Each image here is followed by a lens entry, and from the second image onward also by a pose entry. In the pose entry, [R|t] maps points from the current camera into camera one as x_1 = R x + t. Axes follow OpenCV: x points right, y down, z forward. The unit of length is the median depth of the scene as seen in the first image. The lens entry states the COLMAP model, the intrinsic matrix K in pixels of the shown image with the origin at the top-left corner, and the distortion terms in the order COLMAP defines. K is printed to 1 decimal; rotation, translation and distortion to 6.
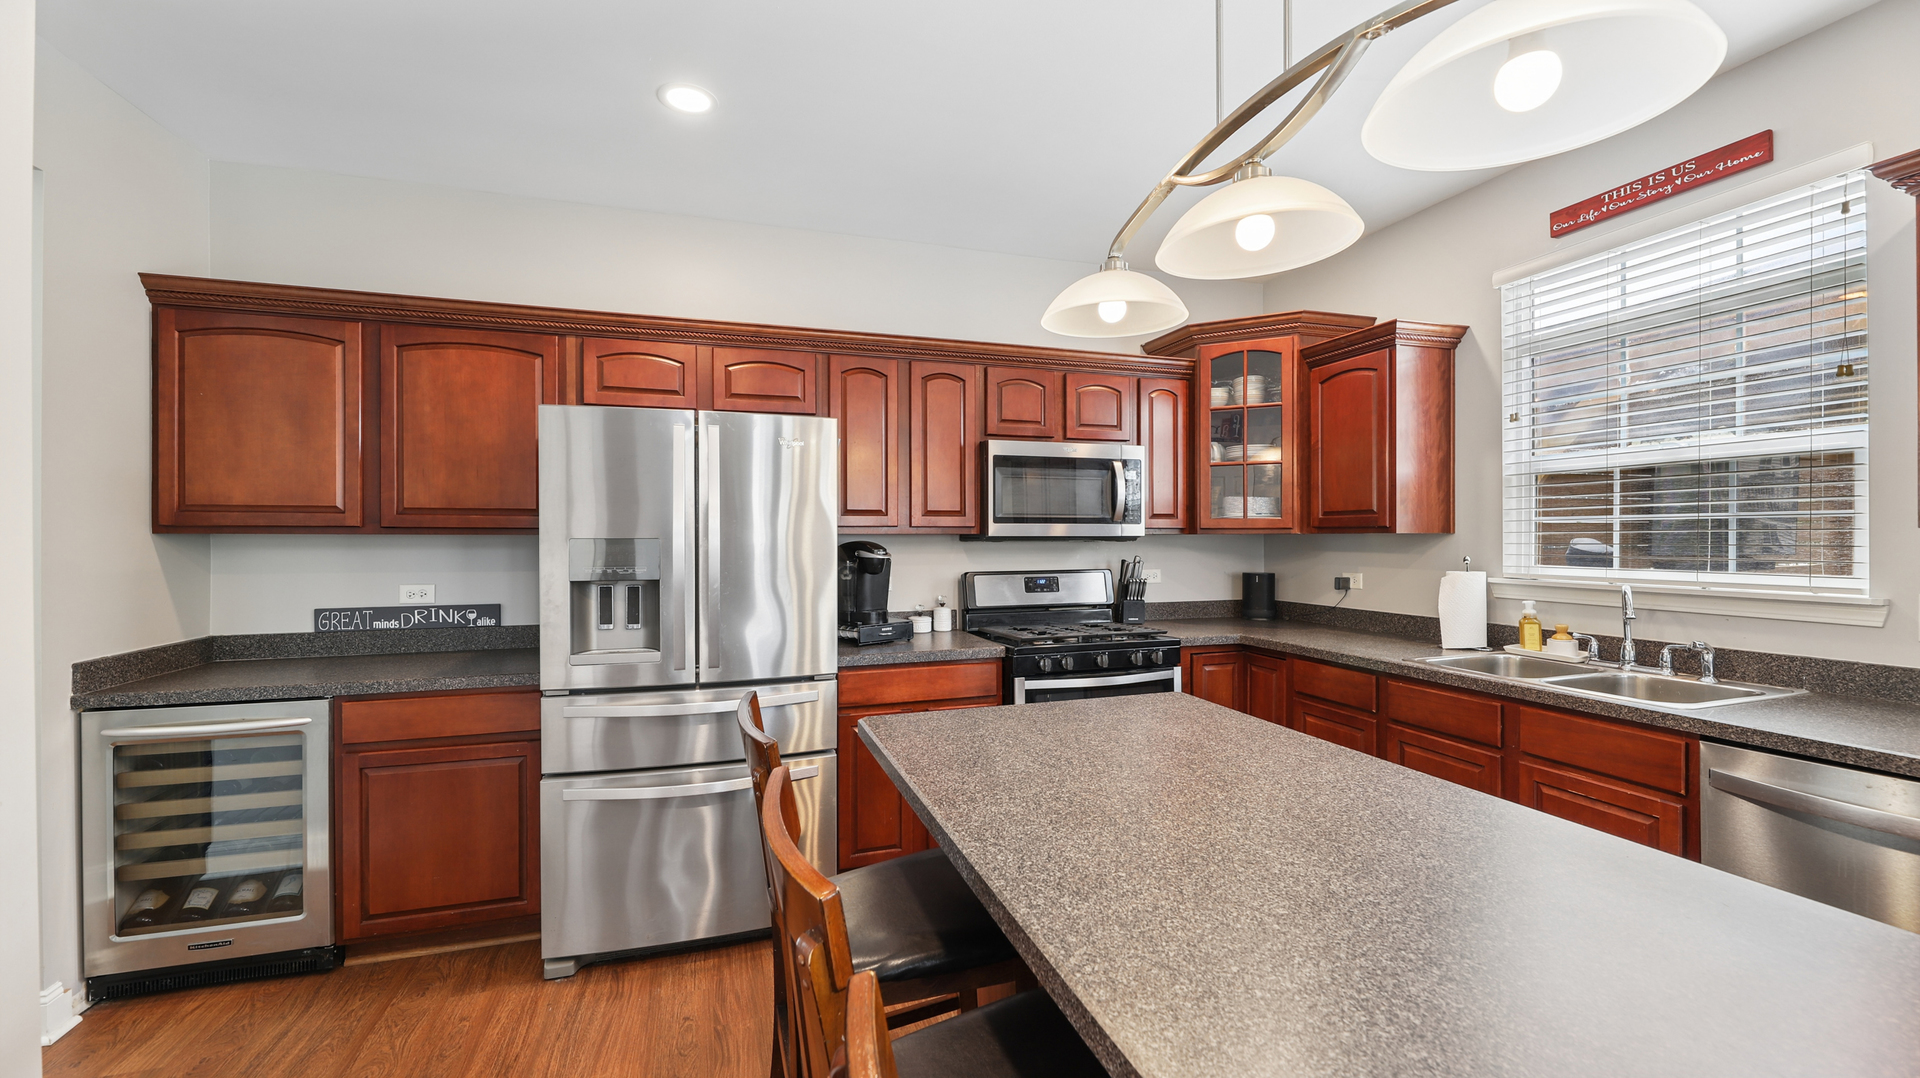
lens RADIAL K [[780.5, 0, 961.7], [0, 780.5, 539.3], [0, 0, 1]] dist [0.008593, 0.000035]
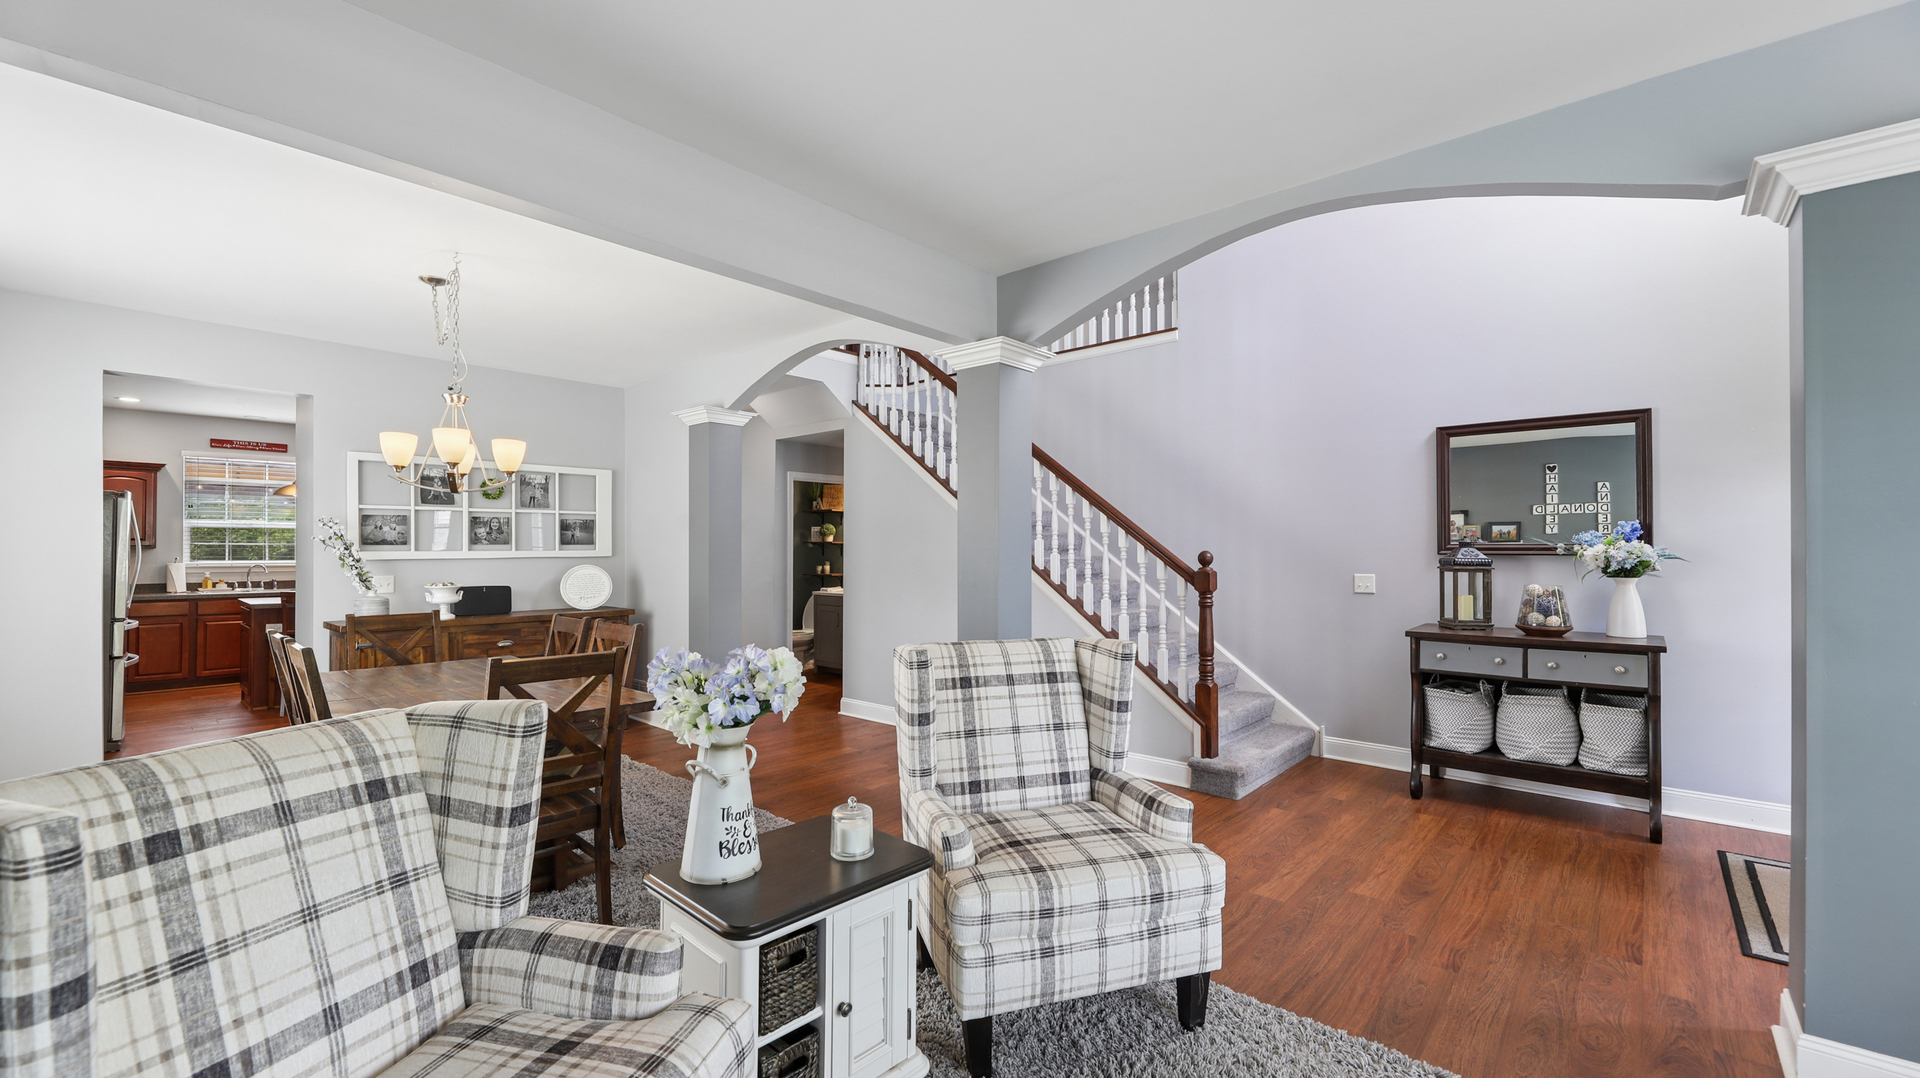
lens RADIAL K [[780.5, 0, 957.3], [0, 780.5, 544.3], [0, 0, 1]] dist [0.008593, 0.000035]
pose [[-0.491628, 0.006098, 0.870784, -3.289177], [0.001078, 0.999979, -0.006394, -0.004203], [-0.870805, -0.002204, -0.491624, 0.032047]]
